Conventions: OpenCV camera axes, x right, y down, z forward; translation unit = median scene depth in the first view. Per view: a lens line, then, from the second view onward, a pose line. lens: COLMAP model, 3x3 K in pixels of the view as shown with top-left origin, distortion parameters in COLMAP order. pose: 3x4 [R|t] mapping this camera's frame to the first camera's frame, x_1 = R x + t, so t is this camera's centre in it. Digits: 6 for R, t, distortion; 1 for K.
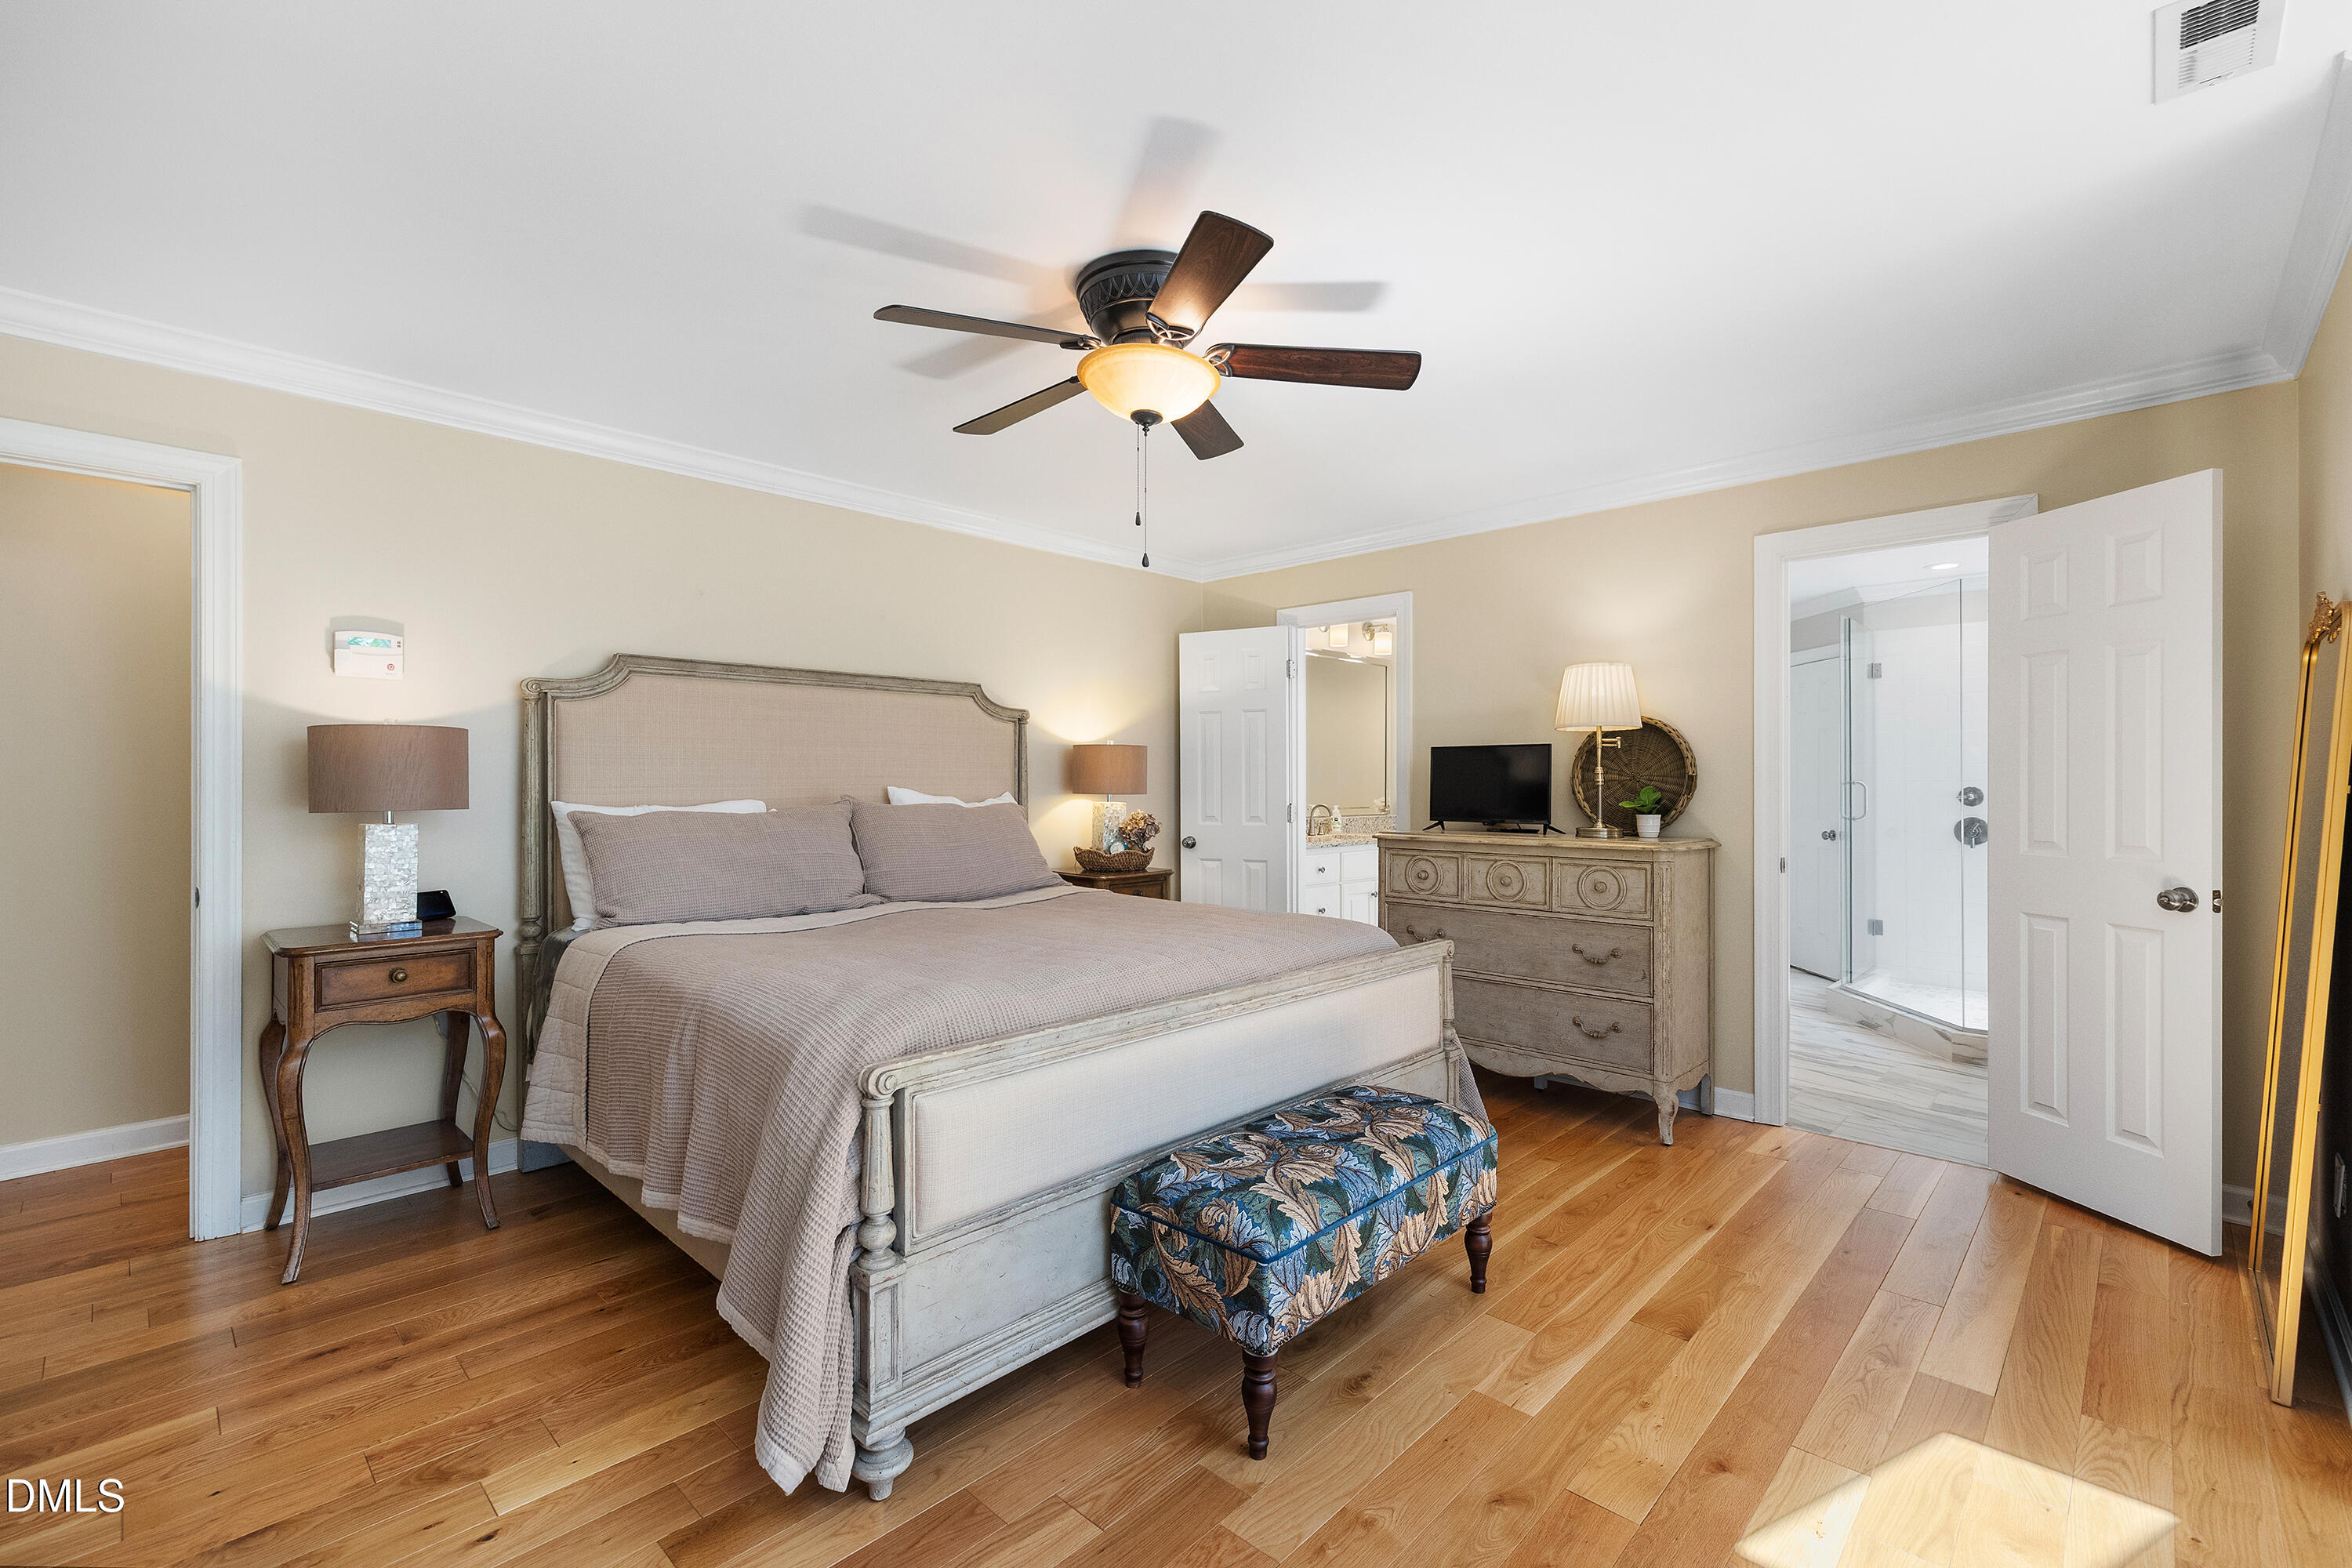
lens RADIAL K [[1008.3, 0, 1174.5], [0, 1008.3, 776.0], [0, 0, 1]] dist [0.002445, 0.001099]
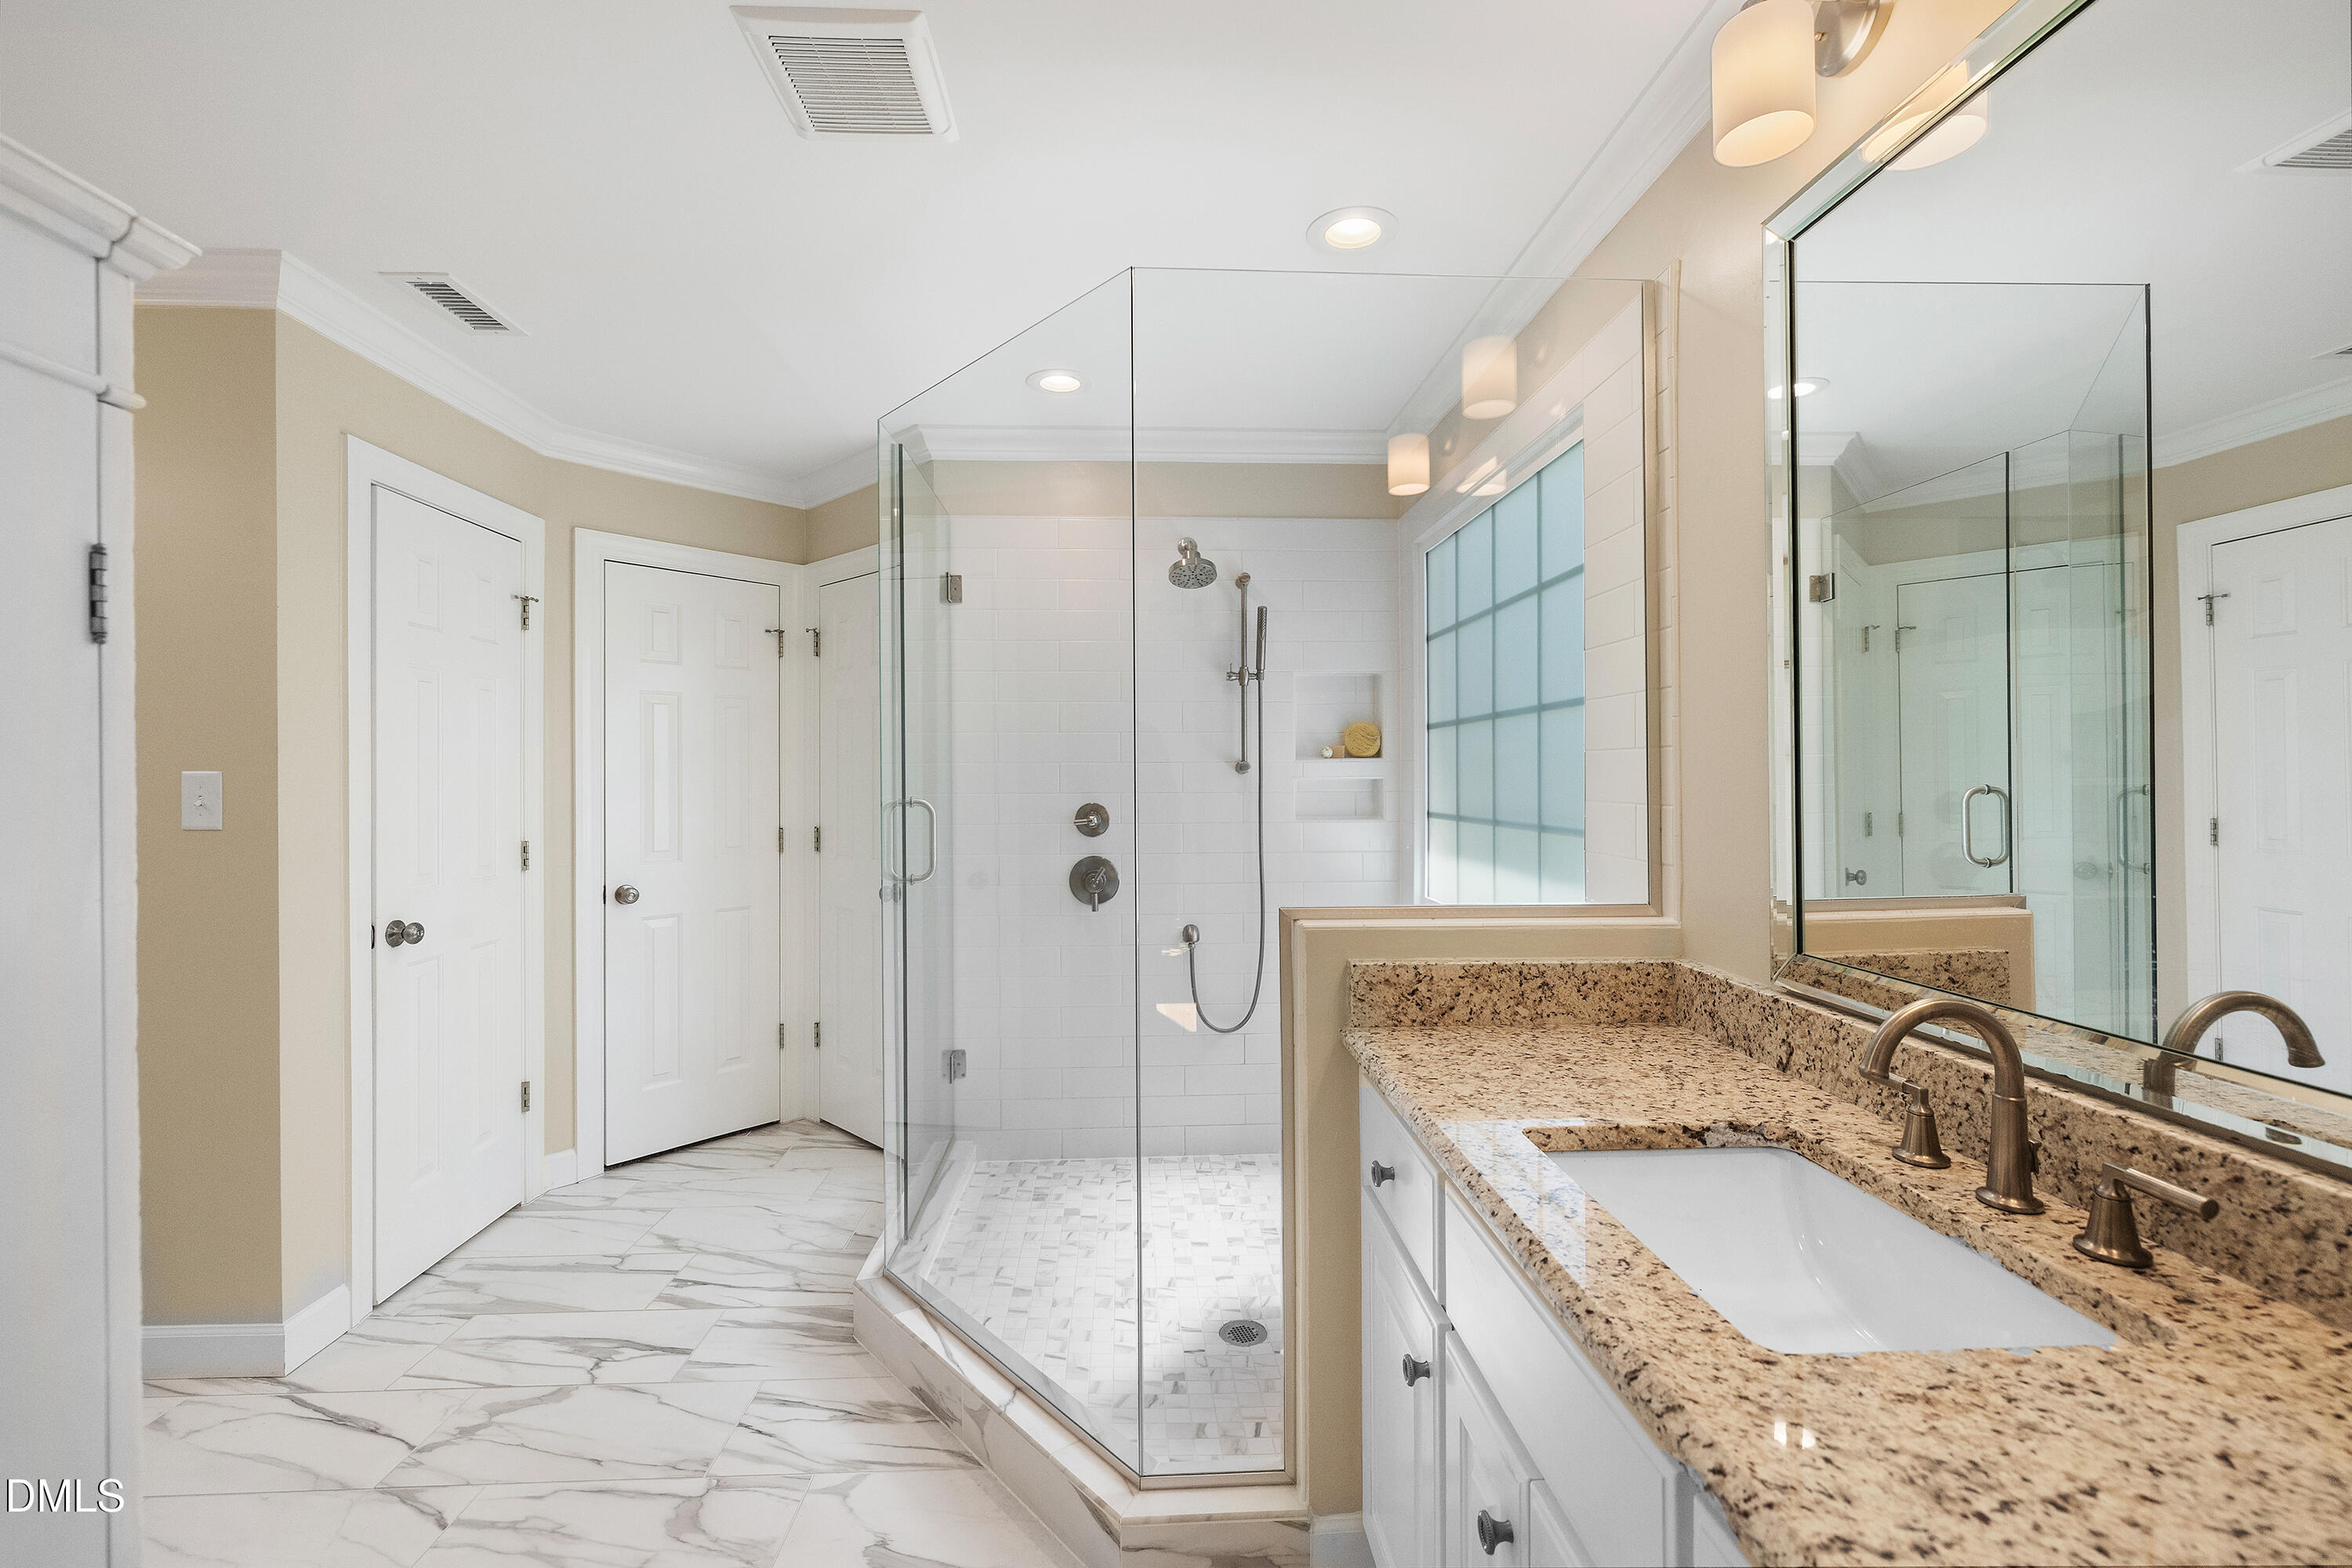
lens RADIAL K [[1008.3, 0, 1169.7], [0, 1008.3, 779.7], [0, 0, 1]] dist [0.002445, 0.001099]
pose [[0.674648, 0.004030, 0.738128, 0.390915], [-0.001322, 0.999990, -0.004251, -0.000273], [-0.738138, 0.001892, 0.674647, 0.574105]]
